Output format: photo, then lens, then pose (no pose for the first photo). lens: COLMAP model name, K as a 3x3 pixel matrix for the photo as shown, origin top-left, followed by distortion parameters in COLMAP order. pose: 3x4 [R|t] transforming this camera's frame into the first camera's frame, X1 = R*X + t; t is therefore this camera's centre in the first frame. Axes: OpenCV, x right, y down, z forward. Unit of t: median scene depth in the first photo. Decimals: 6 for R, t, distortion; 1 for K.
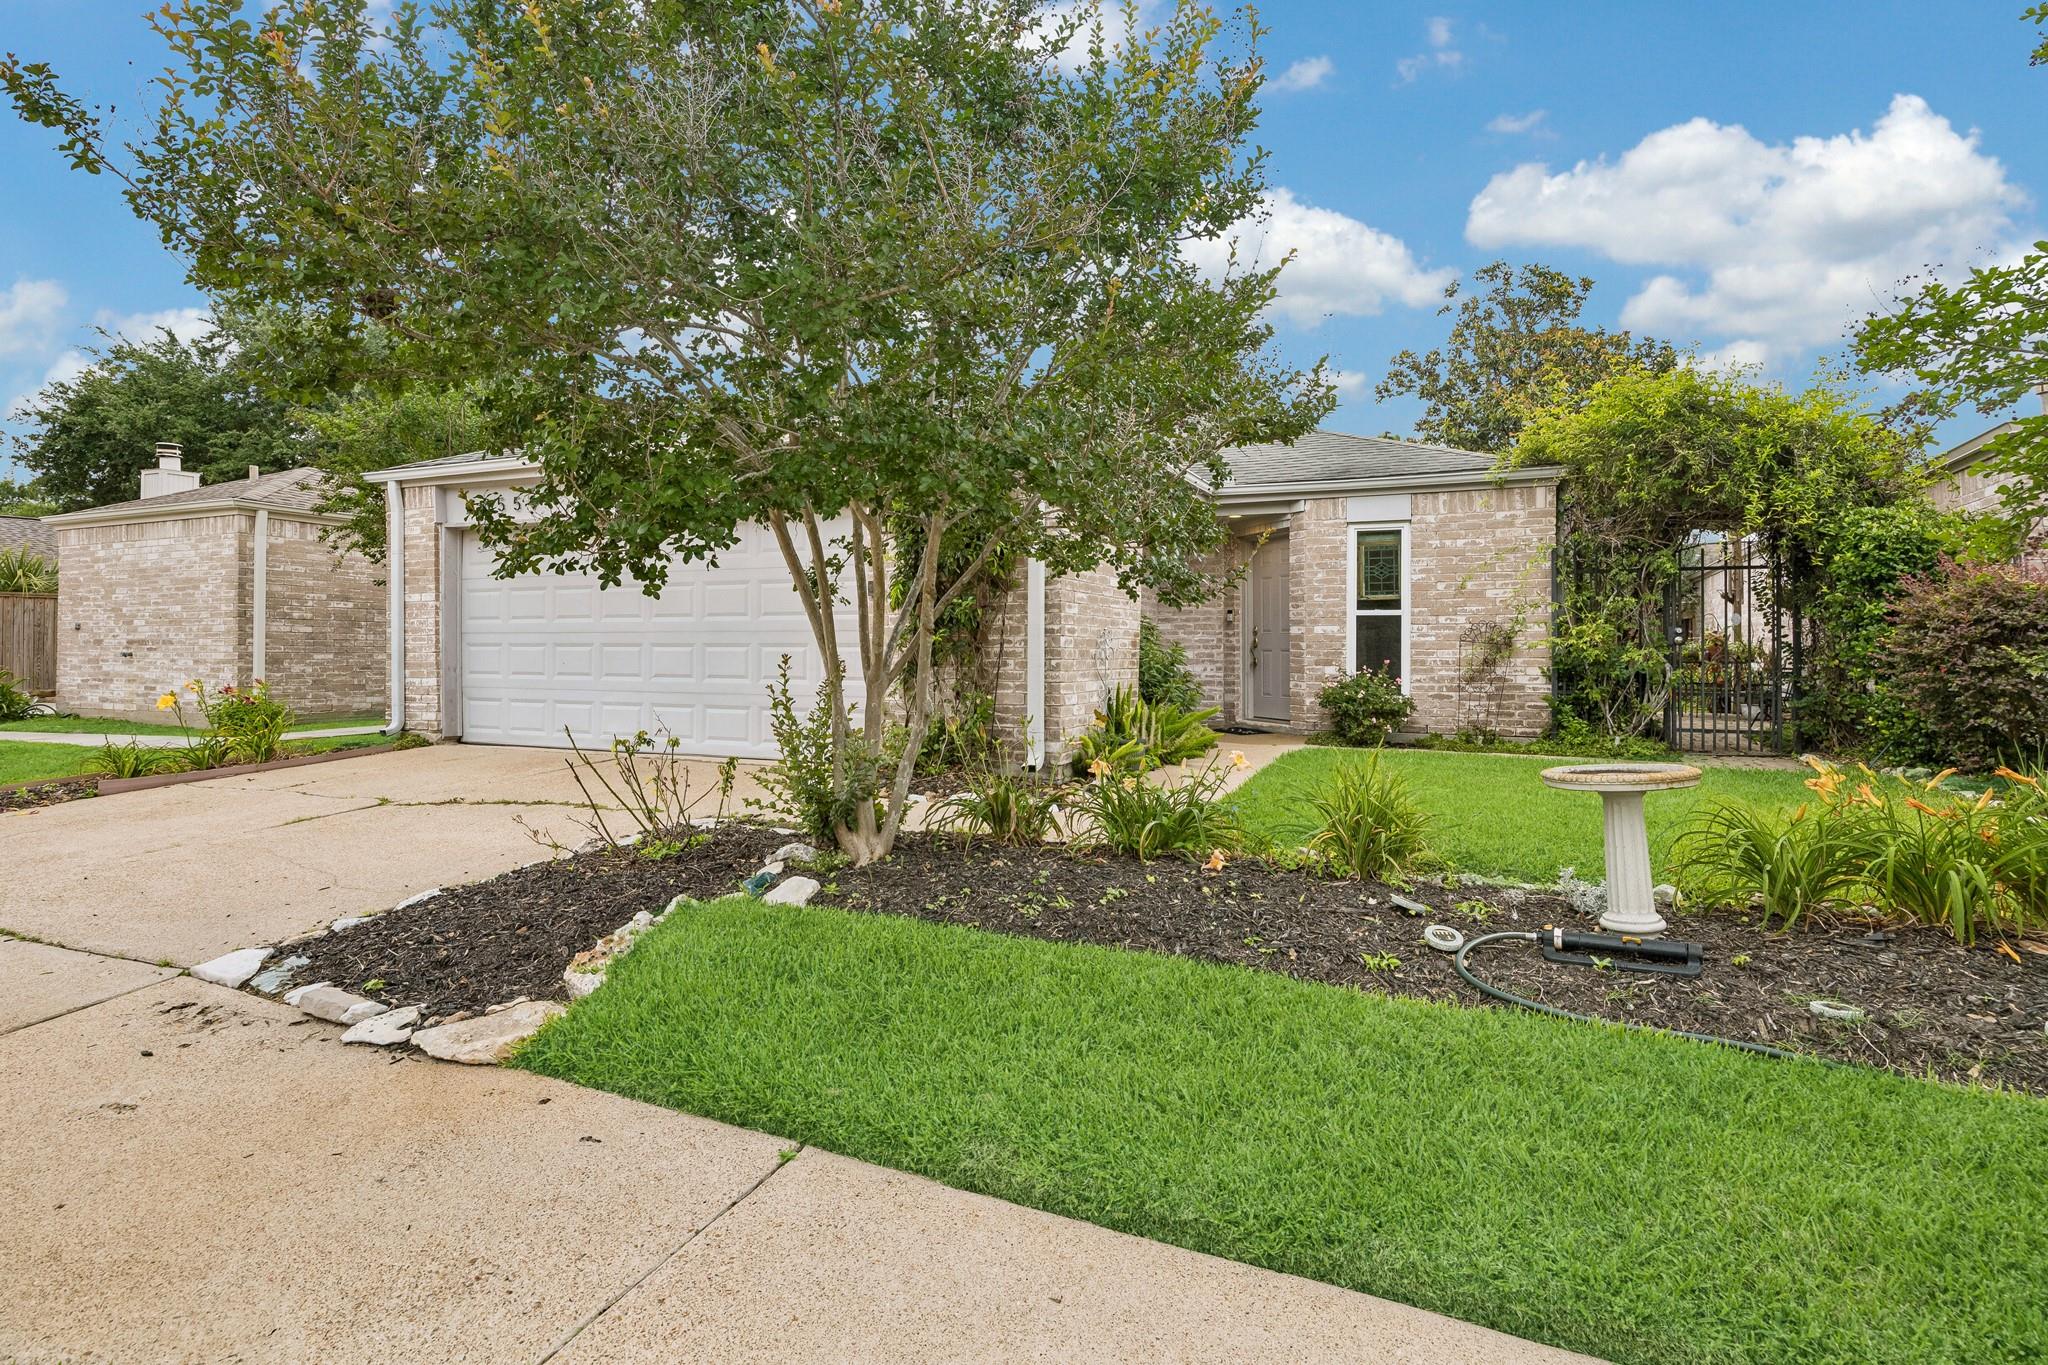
lens RADIAL K [[1063.7, 0, 1023.6], [0, 1063.7, 668.0], [0, 0, 1]] dist [-0.001035, -0.000071]
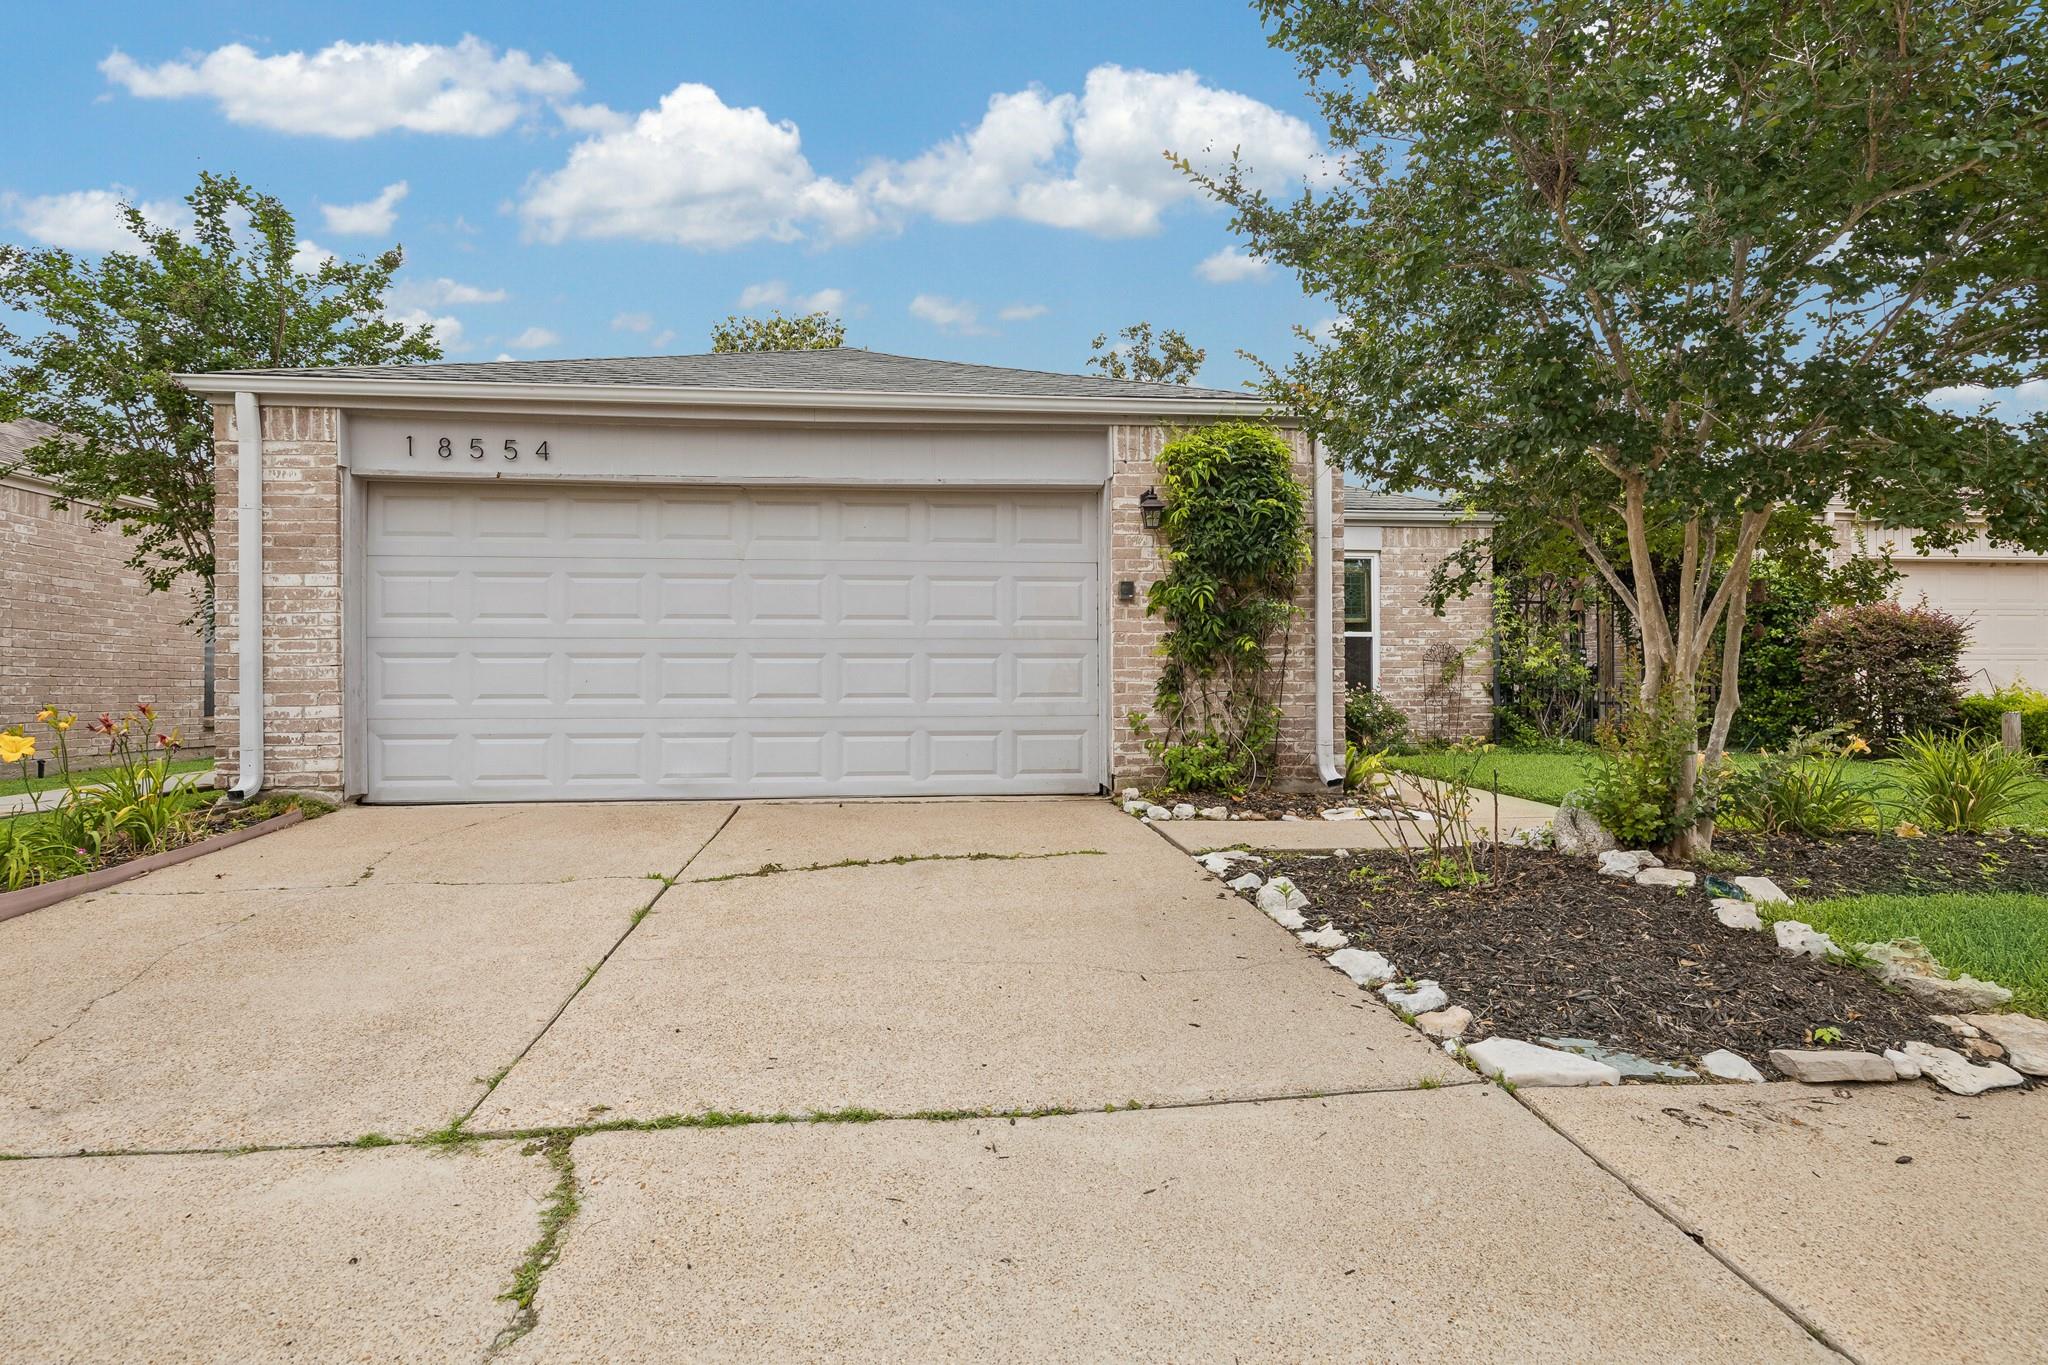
lens RADIAL K [[1119.0, 0, 1024.2], [0, 1119.0, 690.0], [0, 0, 1]] dist [0.000079, 0.000094]
pose [[0.853631, -0.005731, 0.520847, -0.557869], [0.014257, 0.999822, -0.012366, 0.014381], [-0.520683, 0.017982, 0.853561, 0.204693]]
